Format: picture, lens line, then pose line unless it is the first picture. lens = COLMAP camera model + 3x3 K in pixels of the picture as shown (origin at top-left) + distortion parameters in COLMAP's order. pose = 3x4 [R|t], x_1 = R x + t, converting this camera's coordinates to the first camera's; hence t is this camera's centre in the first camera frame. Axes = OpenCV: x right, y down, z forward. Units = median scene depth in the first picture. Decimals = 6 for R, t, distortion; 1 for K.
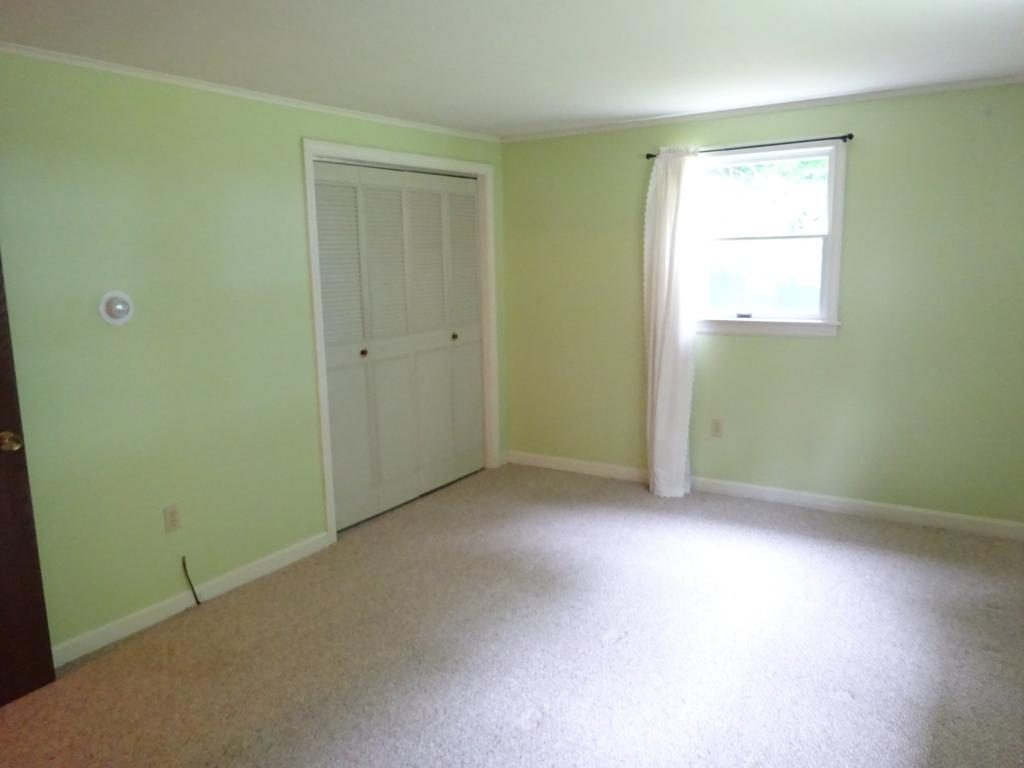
lens RADIAL K [[754.4, 0, 512.0], [0, 754.4, 384.0], [0, 0, 1]] dist [0.000644, -0.002242]
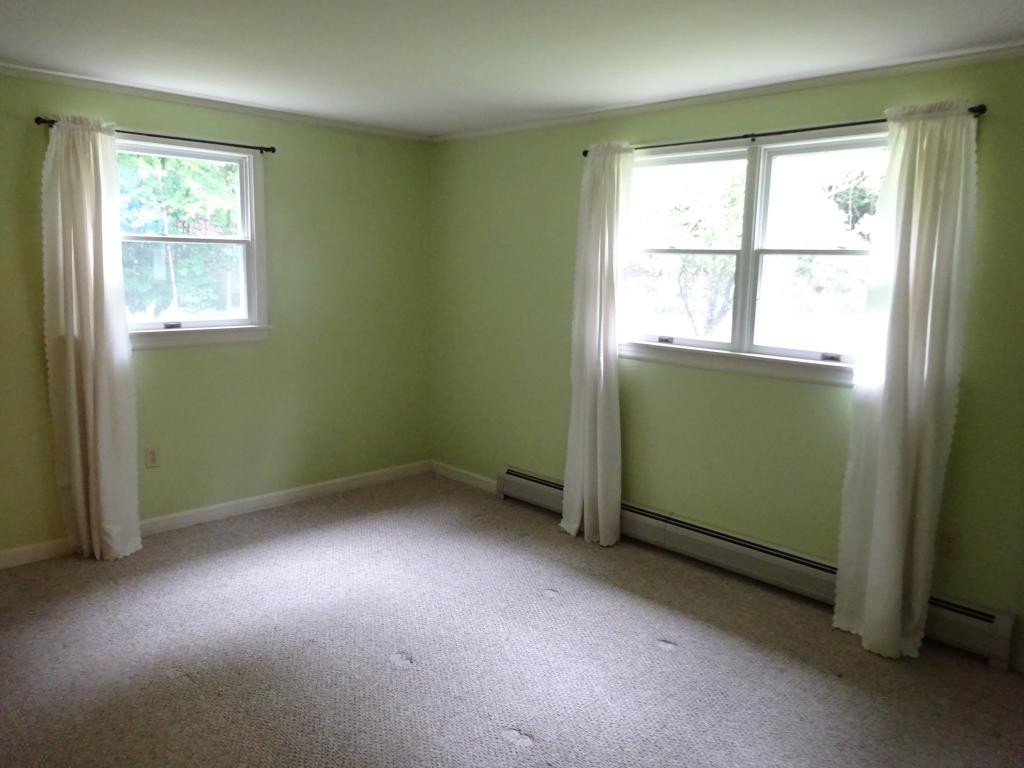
lens RADIAL K [[754.4, 0, 512.0], [0, 754.4, 384.0], [0, 0, 1]] dist [0.000644, -0.002242]
pose [[0.221958, -0.130257, 0.966317, -0.503632], [0.138668, 0.985180, 0.100949, -0.060301], [-0.965145, 0.111591, 0.236731, 0.431175]]
